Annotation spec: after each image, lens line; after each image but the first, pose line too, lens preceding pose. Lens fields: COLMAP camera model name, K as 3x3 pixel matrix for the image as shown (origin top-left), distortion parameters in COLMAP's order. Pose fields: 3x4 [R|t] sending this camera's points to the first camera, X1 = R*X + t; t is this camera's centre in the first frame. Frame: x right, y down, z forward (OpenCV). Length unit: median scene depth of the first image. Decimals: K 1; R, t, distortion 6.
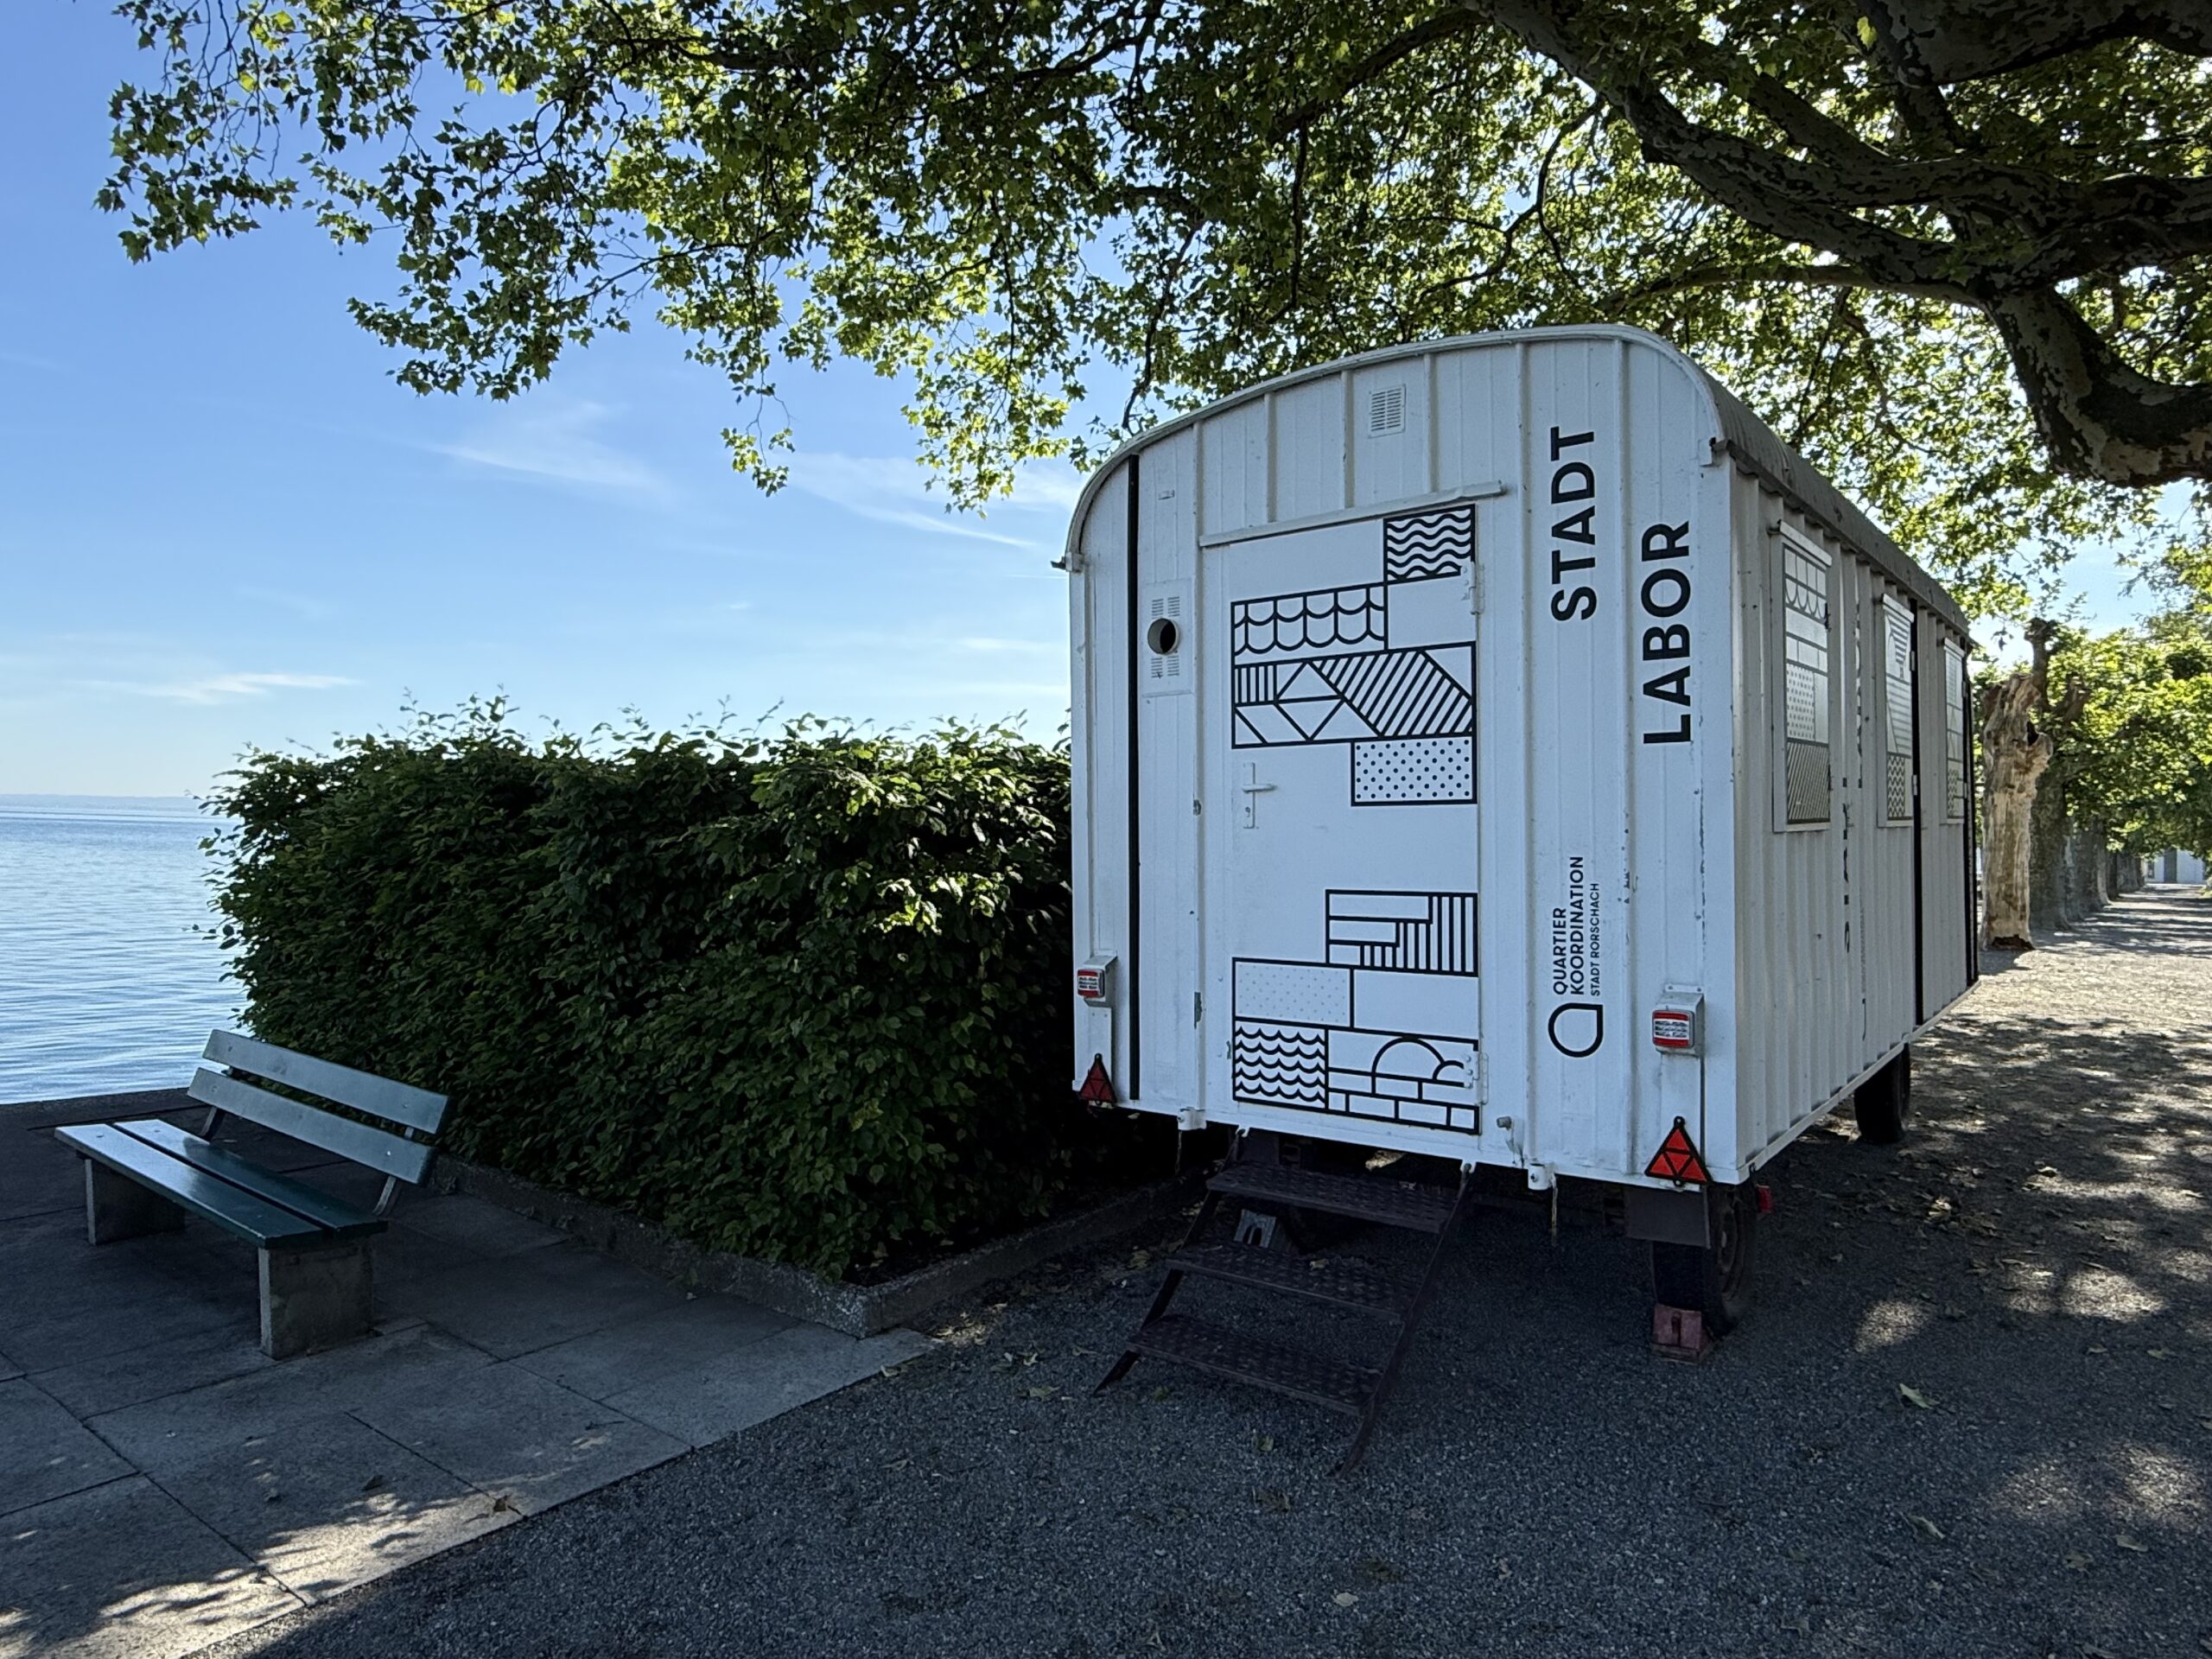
lens RADIAL K [[1383.6, 0, 1106.0], [0, 1383.6, 829.5], [0, 0, 1]] dist [-0.007151, -0.000797]
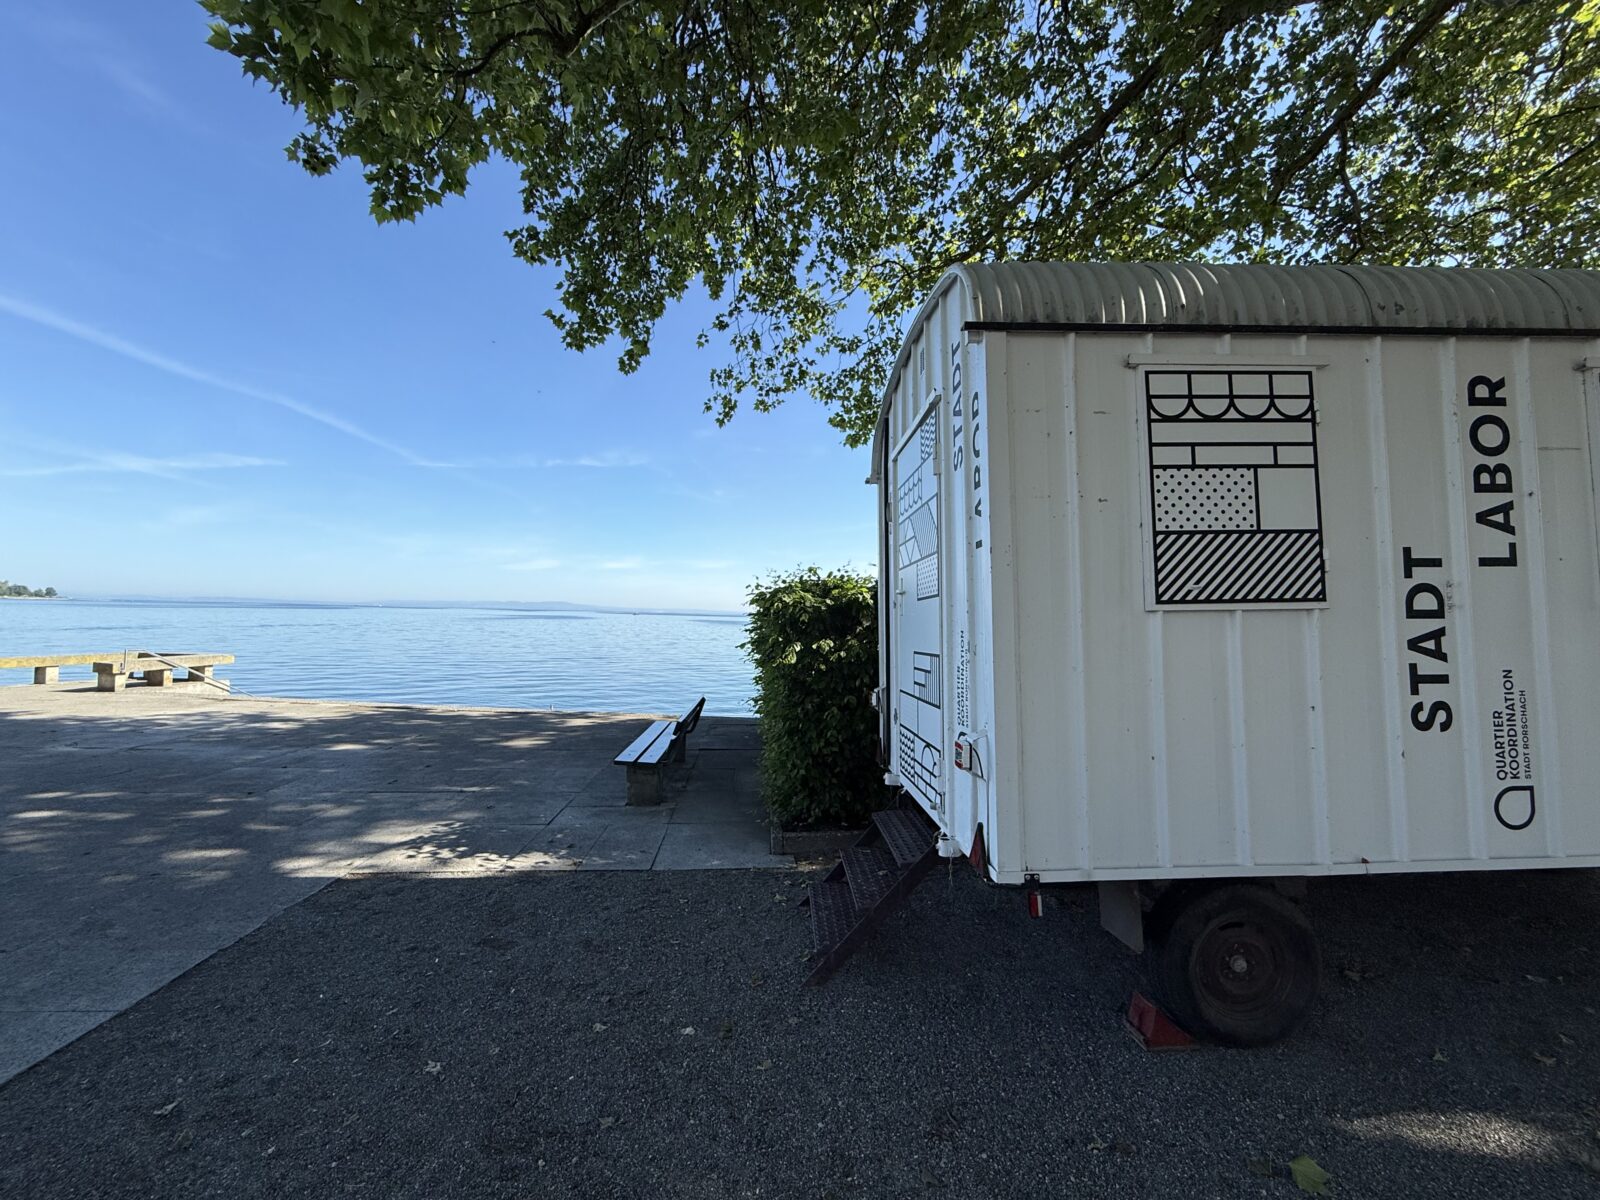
lens RADIAL K [[633.3, 0, 800.0], [0, 633.3, 600.0], [0, 0, 1]] dist [0.001375, 0.000094]
pose [[0.694644, -0.009230, -0.719294, 0.641552], [-0.026142, 0.998933, -0.038064, 0.001664], [0.718878, 0.045245, 0.693662, 0.346237]]
